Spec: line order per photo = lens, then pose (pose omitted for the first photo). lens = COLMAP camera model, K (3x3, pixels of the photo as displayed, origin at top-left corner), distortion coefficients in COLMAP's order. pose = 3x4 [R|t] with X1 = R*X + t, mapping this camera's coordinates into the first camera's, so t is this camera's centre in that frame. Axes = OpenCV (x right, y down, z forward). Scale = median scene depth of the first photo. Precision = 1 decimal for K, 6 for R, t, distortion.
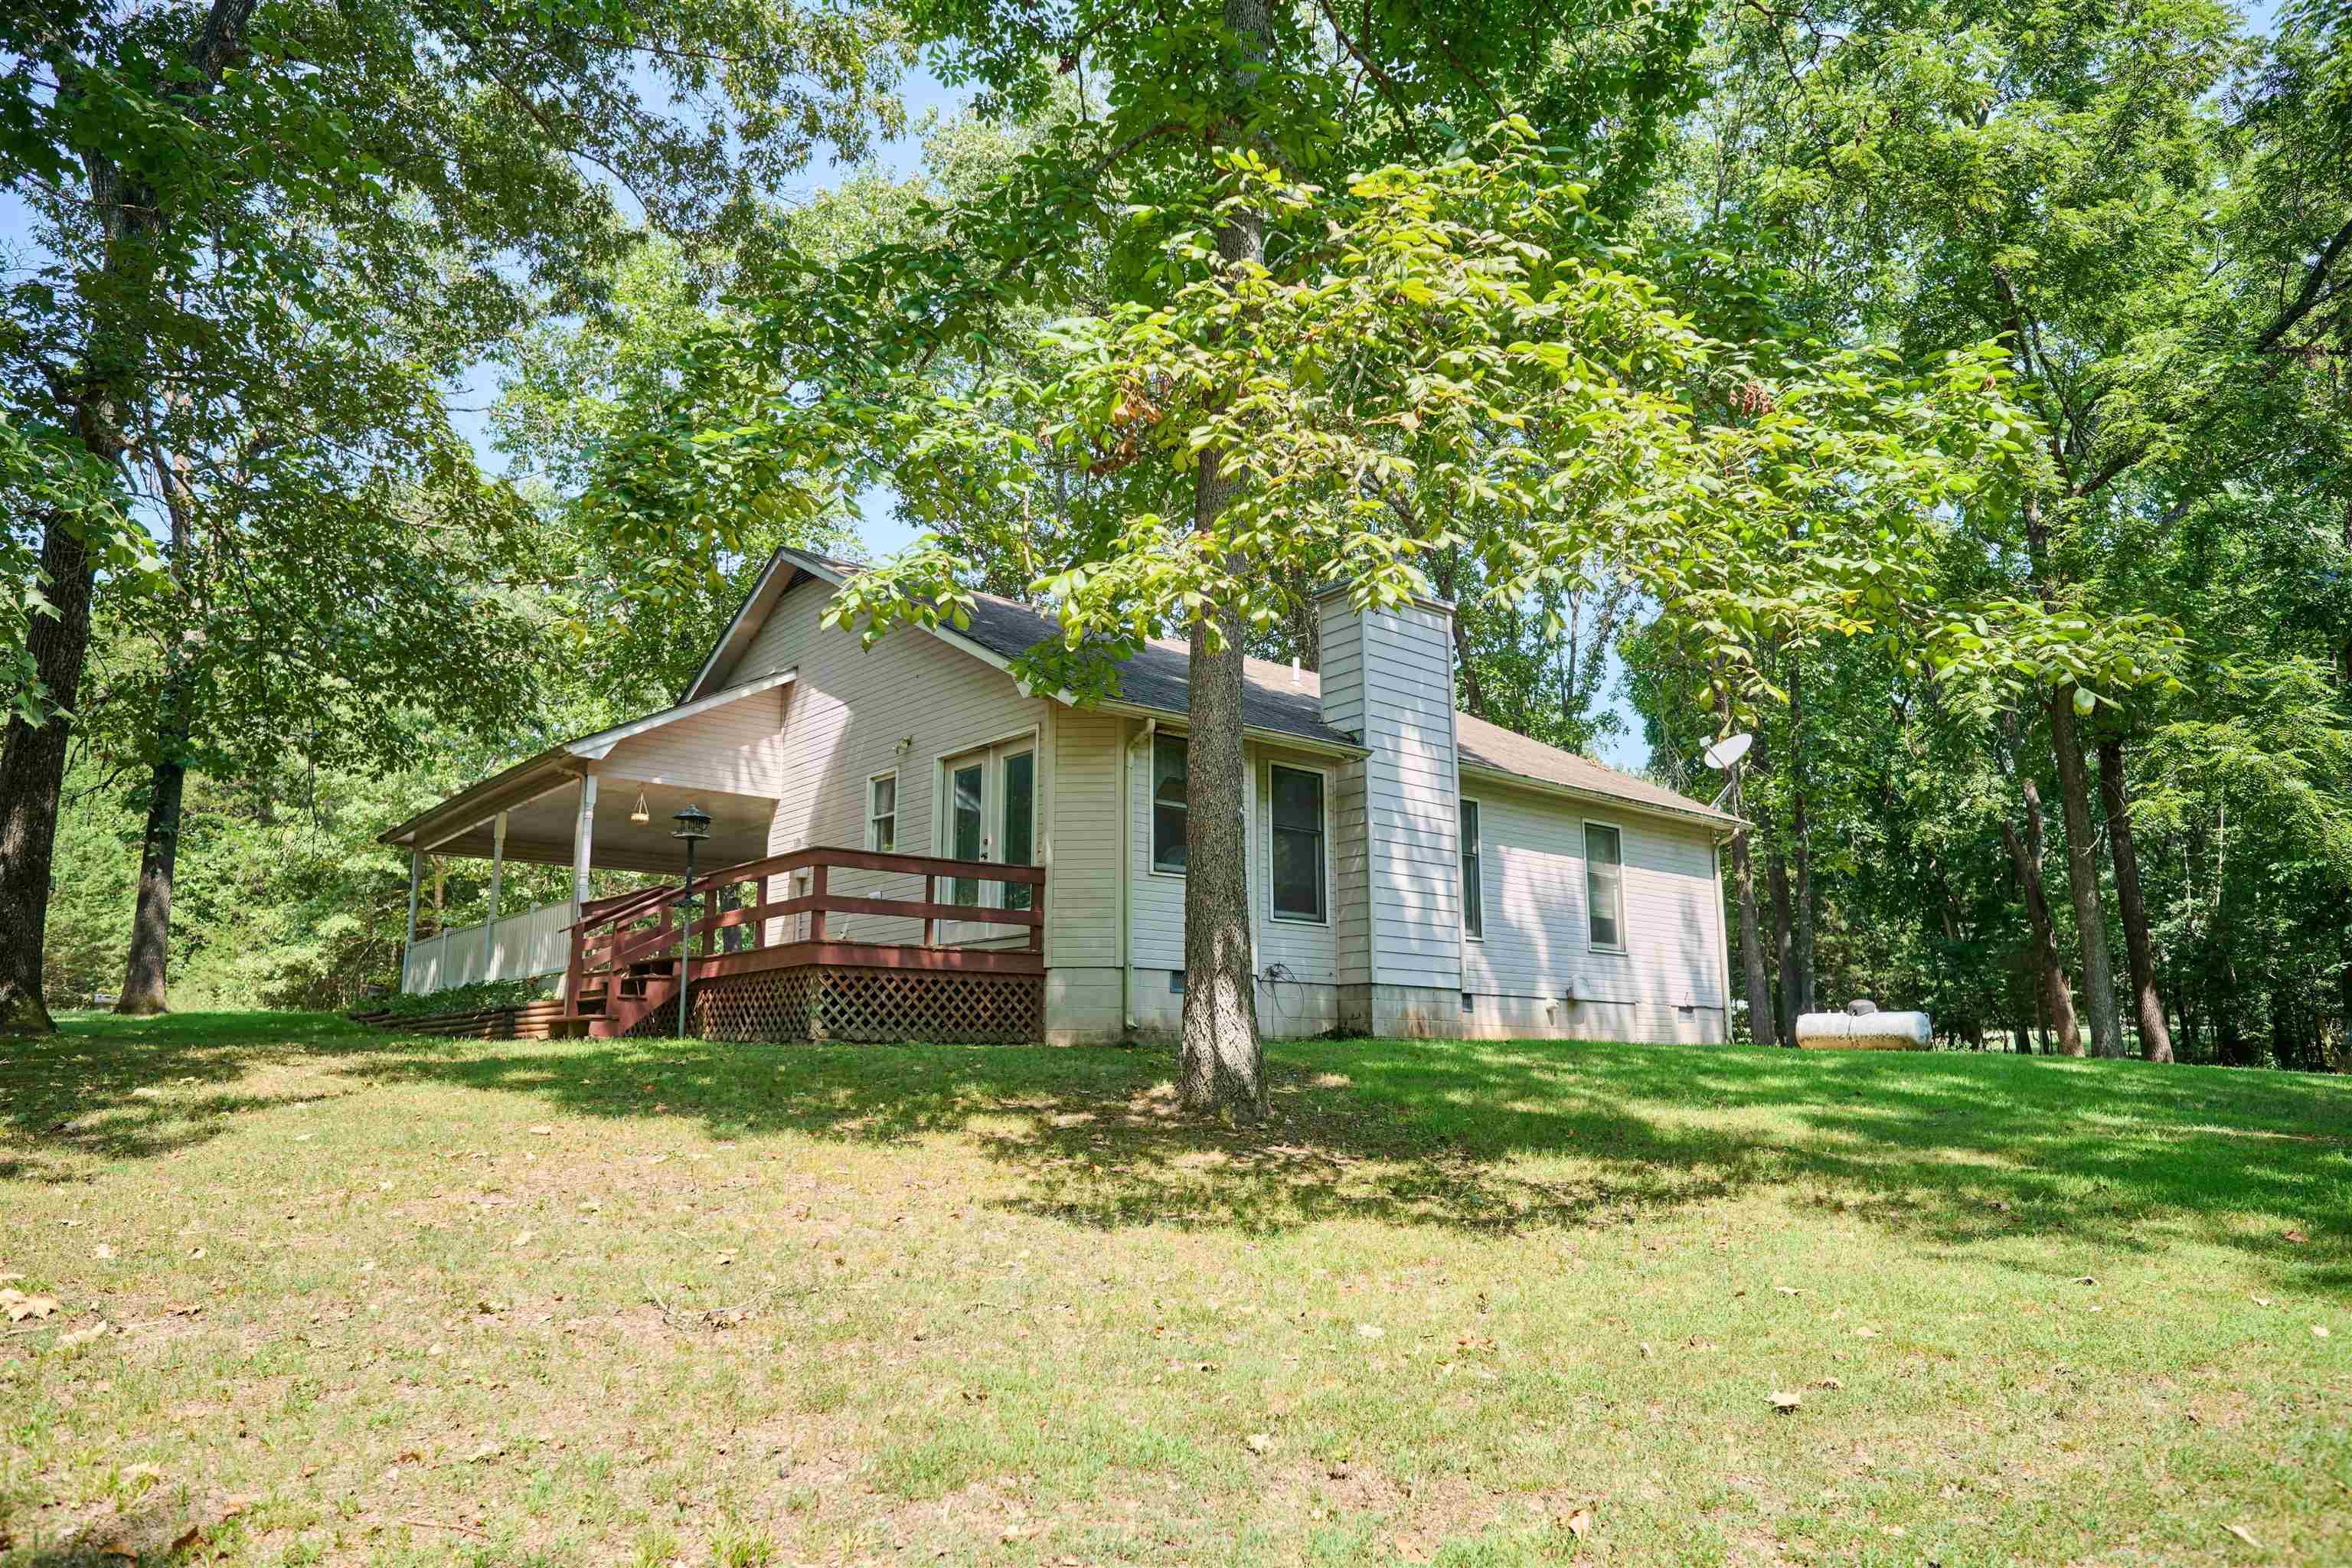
lens RADIAL K [[1568.6, 0, 1176.0], [0, 1568.6, 784.0], [0, 0, 1]] dist [-0.033674, 0.000966]
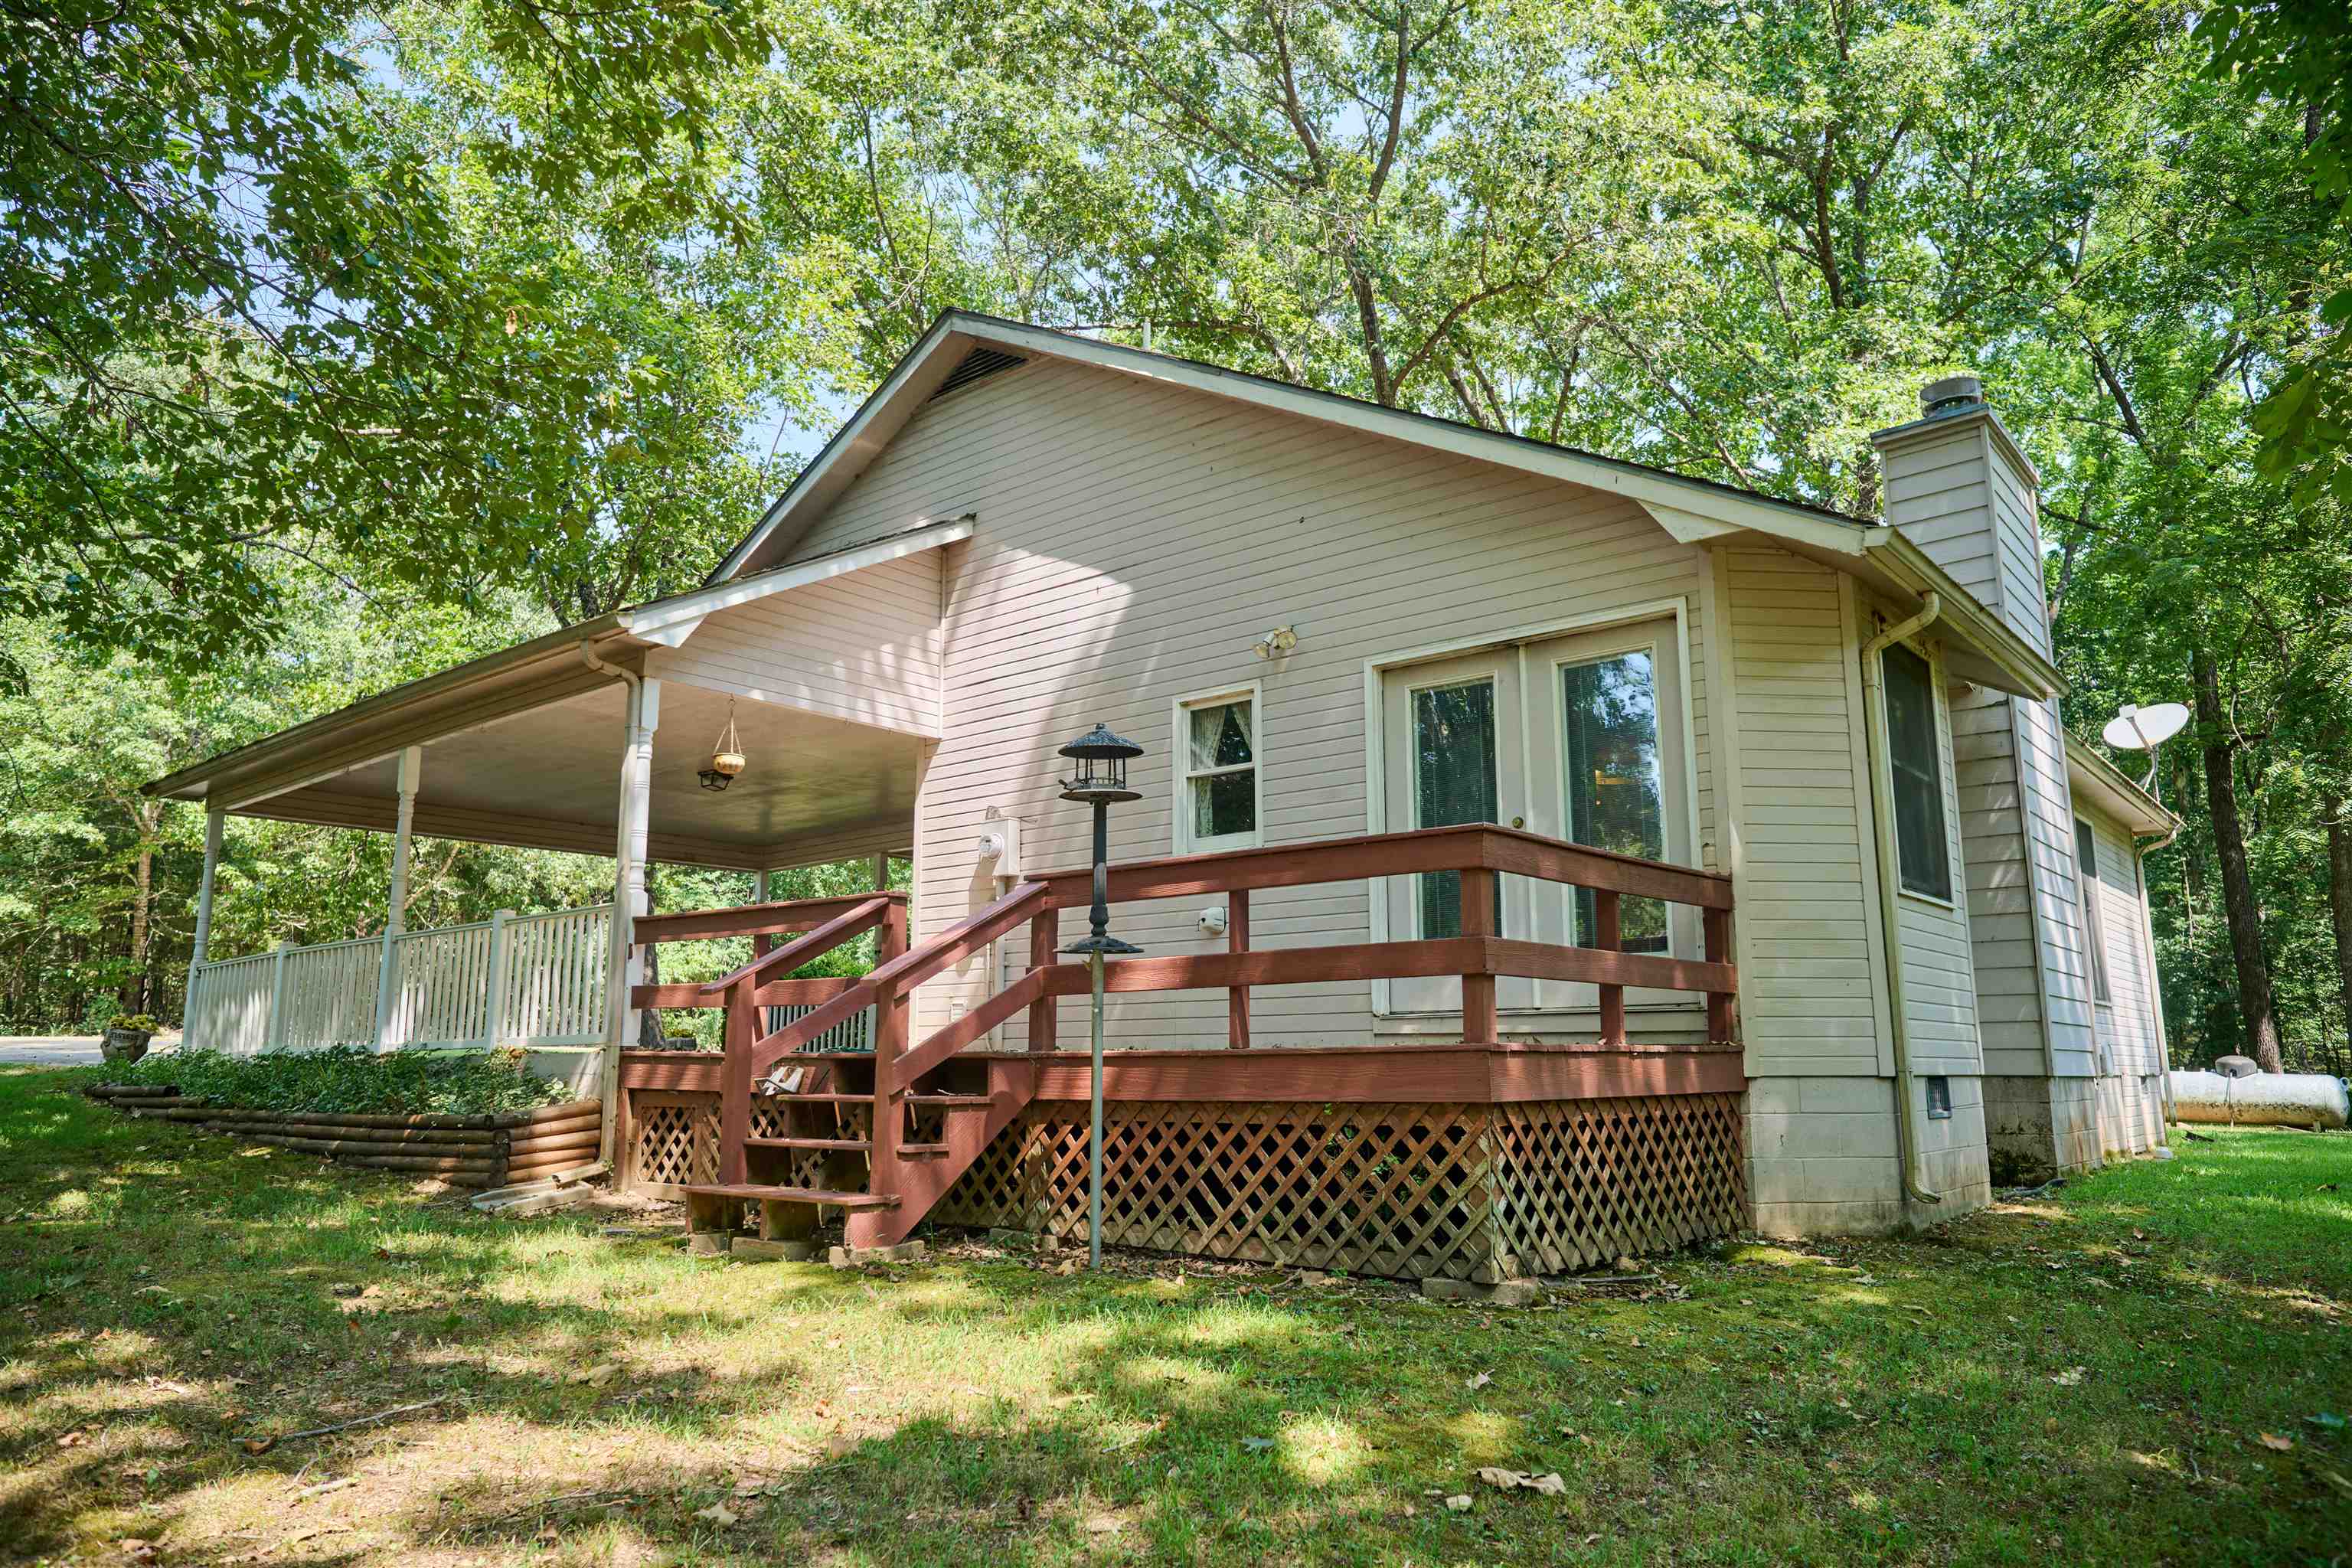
lens RADIAL K [[1545.6, 0, 1176.0], [0, 1545.6, 784.0], [0, 0, 1]] dist [0.001629, 0.000421]
pose [[0.984516, 0.032132, 0.172327, -0.287575], [-0.033604, 0.999419, 0.005633, 0.021962], [-0.172046, -0.011337, 0.985024, 0.445658]]
